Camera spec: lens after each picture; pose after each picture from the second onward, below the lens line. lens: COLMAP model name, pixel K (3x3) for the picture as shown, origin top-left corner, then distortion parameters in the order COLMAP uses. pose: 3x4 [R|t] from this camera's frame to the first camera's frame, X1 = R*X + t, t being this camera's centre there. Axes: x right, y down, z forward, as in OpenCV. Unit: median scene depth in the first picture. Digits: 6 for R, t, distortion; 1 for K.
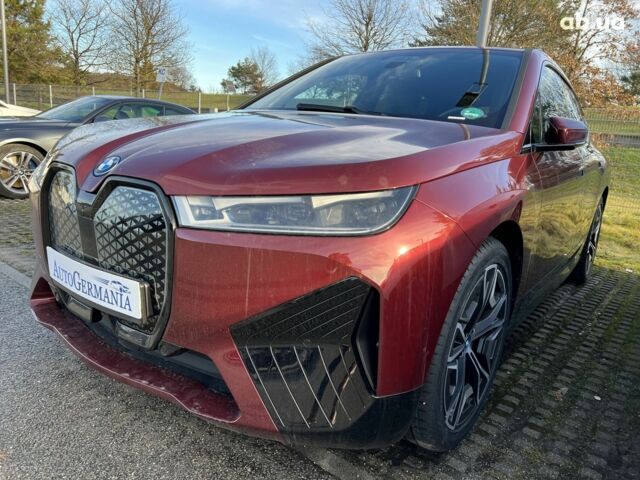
lens RADIAL K [[488.1, 0, 318.5], [0, 488.1, 237.8], [0, 0, 1]] dist [0.071455, -0.081324]
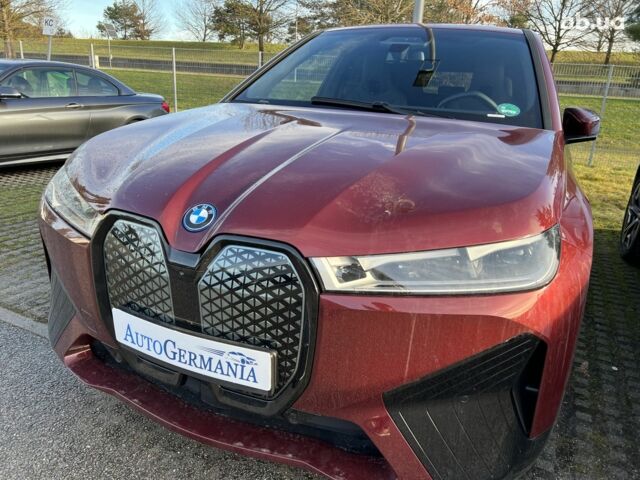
lens RADIAL K [[488.1, 0, 317.7], [0, 488.1, 235.8], [0, 0, 1]] dist [0.071455, -0.081324]
pose [[0.977123, -0.085963, 0.194529, -0.404898], [0.065811, 0.991992, 0.107795, -0.195611], [-0.202237, -0.092527, 0.974956, 0.128836]]
